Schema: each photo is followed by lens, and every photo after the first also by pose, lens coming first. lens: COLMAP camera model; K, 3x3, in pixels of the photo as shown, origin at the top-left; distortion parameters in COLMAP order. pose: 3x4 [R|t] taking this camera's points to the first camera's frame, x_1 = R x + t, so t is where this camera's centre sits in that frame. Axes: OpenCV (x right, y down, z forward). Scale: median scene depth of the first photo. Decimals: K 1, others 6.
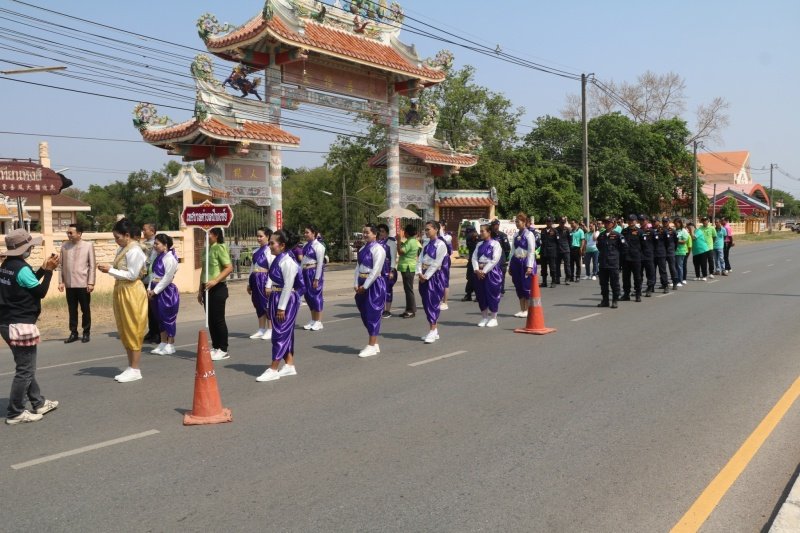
lens RADIAL K [[657.5, 0, 400.0], [0, 657.5, 266.5], [0, 0, 1]] dist [-0.188820, 0.171312]
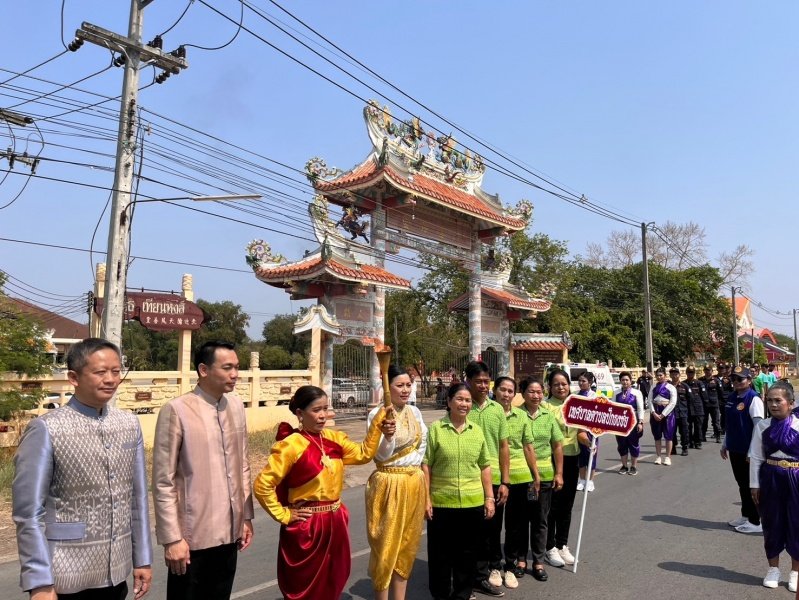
lens RADIAL K [[610.2, 0, 399.5], [0, 610.2, 300.0], [0, 0, 1]] dist [0.063869, -0.105233]
pose [[0.999861, 0.016654, -0.001038, -0.164902], [-0.016593, 0.985833, -0.166906, -0.006222], [-0.001757, 0.166900, 0.985972, 0.055726]]
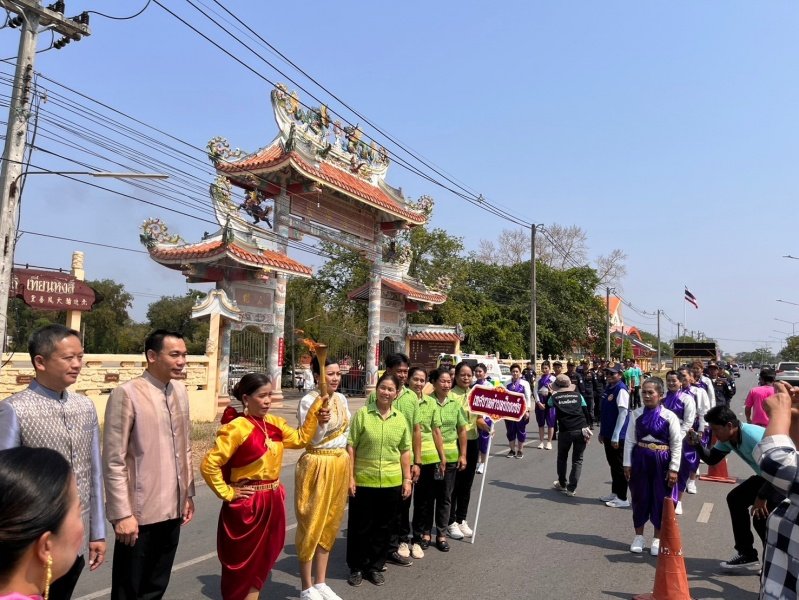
lens RADIAL K [[610.2, 0, 399.5], [0, 610.2, 300.0], [0, 0, 1]] dist [0.063869, -0.105233]
pose [[0.984005, 0.055314, 0.169334, -0.175364], [-0.029412, 0.987972, -0.151810, -0.005940], [-0.175694, 0.144402, 0.973797, 0.042606]]
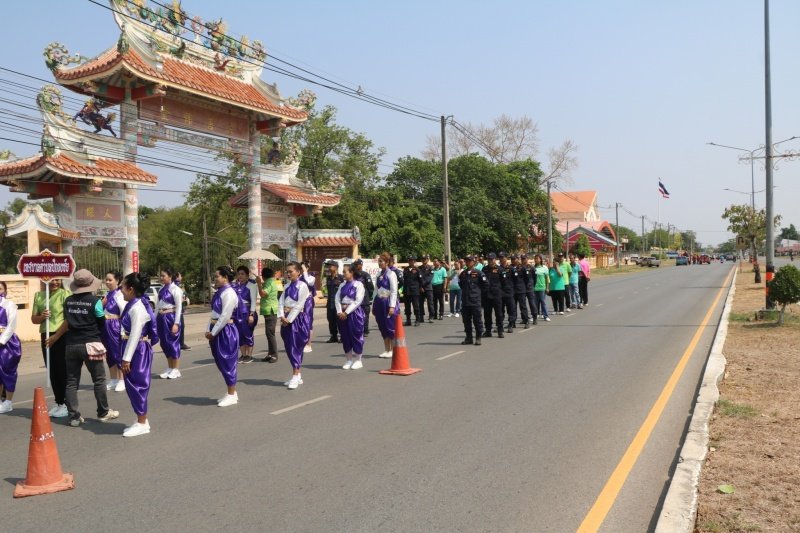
lens RADIAL K [[657.5, 0, 400.0], [0, 657.5, 266.5], [0, 0, 1]] dist [-0.188820, 0.171312]
pose [[0.978594, -0.012006, 0.205449, 0.001642], [0.024231, 0.998075, -0.057091, -0.001379], [-0.204368, 0.060847, 0.977001, 0.007112]]
